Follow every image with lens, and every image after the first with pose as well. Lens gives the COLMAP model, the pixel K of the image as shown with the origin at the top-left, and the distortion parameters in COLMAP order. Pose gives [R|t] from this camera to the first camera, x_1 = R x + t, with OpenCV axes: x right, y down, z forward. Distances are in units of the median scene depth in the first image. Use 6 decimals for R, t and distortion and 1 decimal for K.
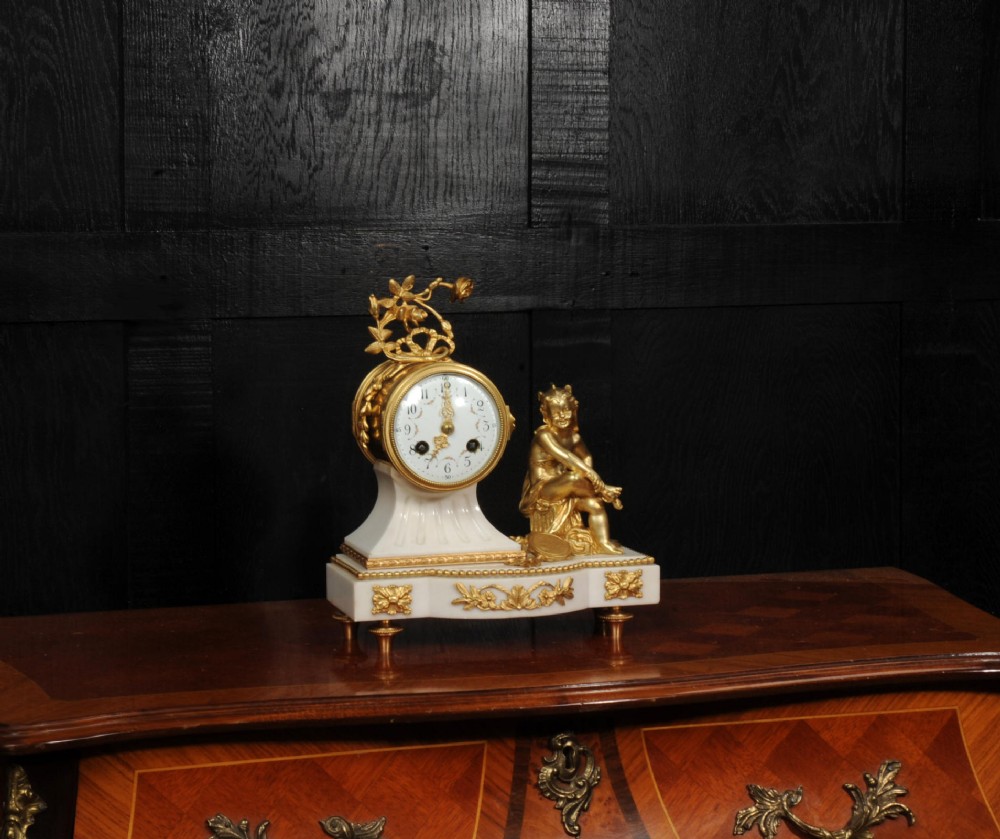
lens RADIAL K [[2036.2, 0, 386.4], [0, 2036.2, 416.3], [0, 0, 1]] dist [0.118239, 0.039727]
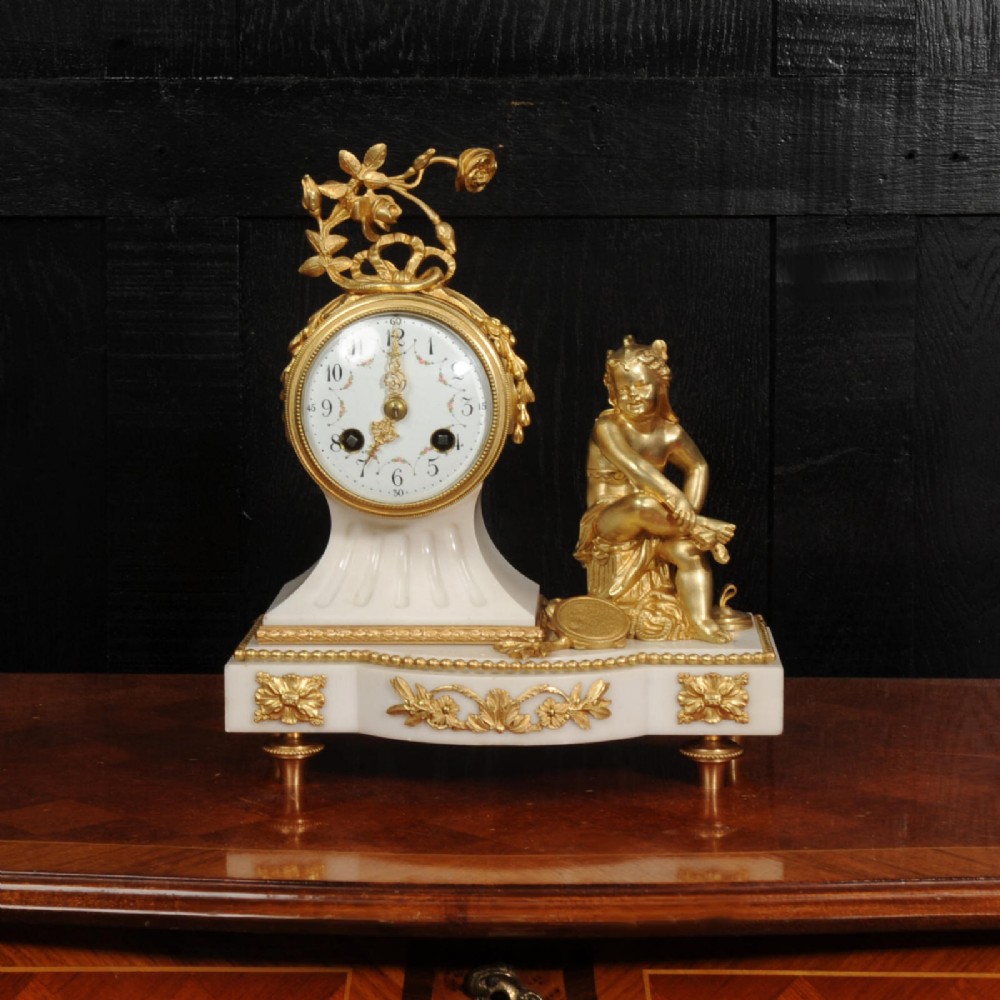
lens RADIAL K [[2620.7, 0, 498.0], [0, 2620.7, 391.2], [0, 0, 1]] dist [0.111323, -0.479312]
pose [[0.959575, 0.037527, -0.278939, 0.262353], [-0.034823, 0.999286, 0.014645, -0.010697], [0.279290, -0.004340, 0.960197, 0.294093]]
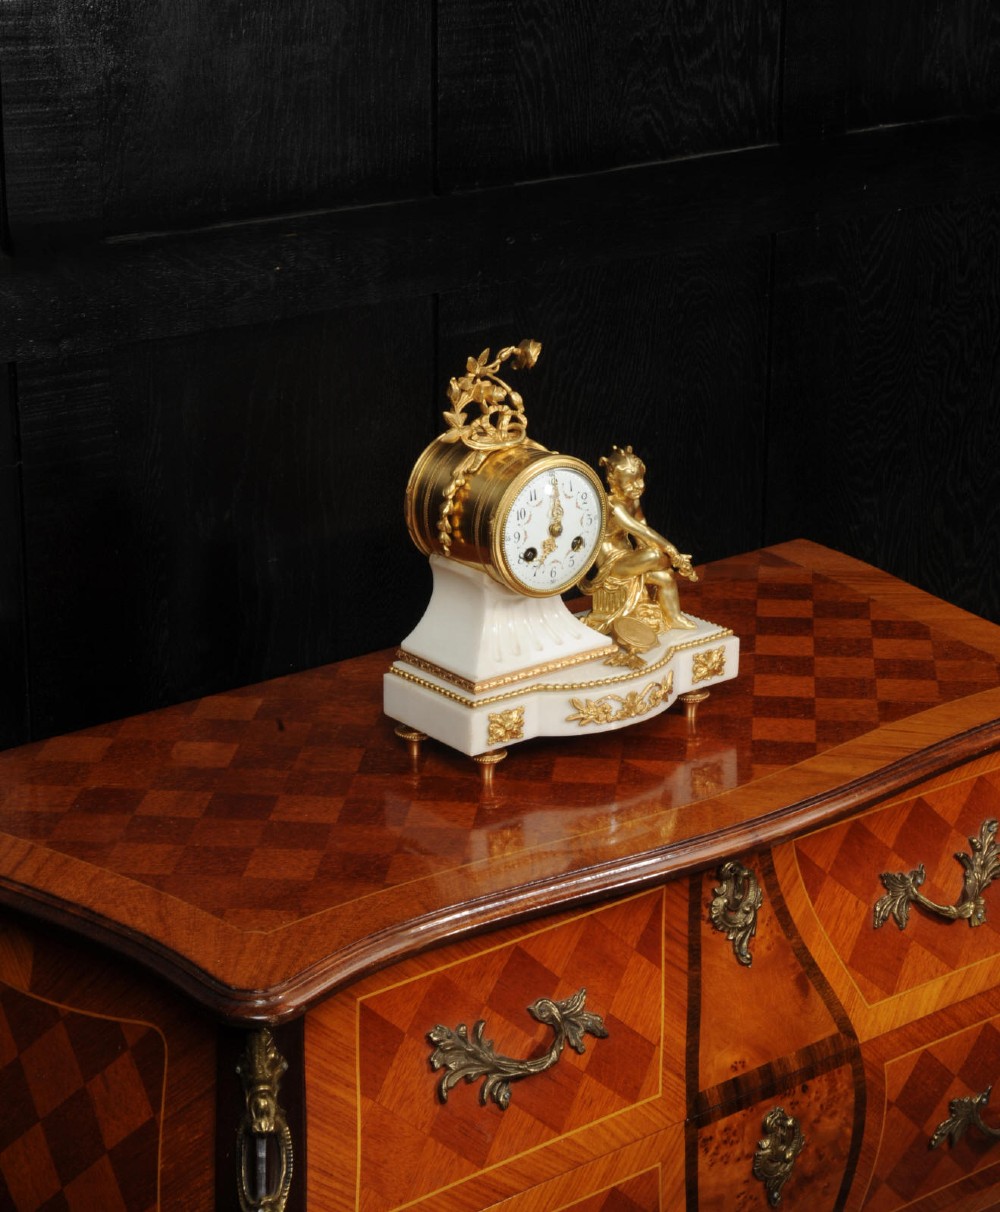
lens RADIAL K [[2541.2, 0, 435.8], [0, 2541.2, 537.0], [0, 0, 1]] dist [0.277780, 0.035127]
pose [[0.918083, -0.110666, 0.380627, -0.434526], [0.026735, 0.975338, 0.219090, -0.232258], [-0.395486, -0.190967, 0.898400, 0.028603]]
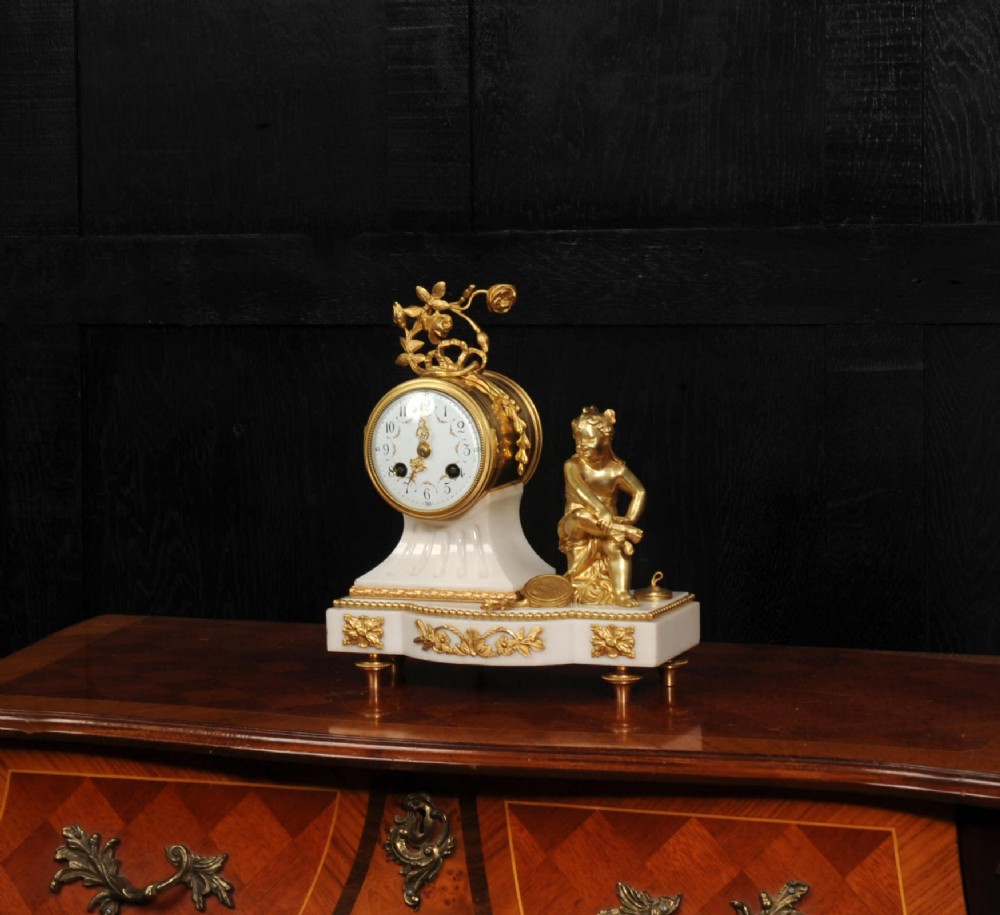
lens RADIAL K [[2309.5, 0, 603.6], [0, 2309.5, 453.9], [0, 0, 1]] dist [0.098187, -0.164198]
pose [[0.832837, 0.052223, -0.551050, 0.661161], [-0.046672, 0.998619, 0.024101, -0.020903], [0.551548, 0.005646, 0.834124, 0.180991]]
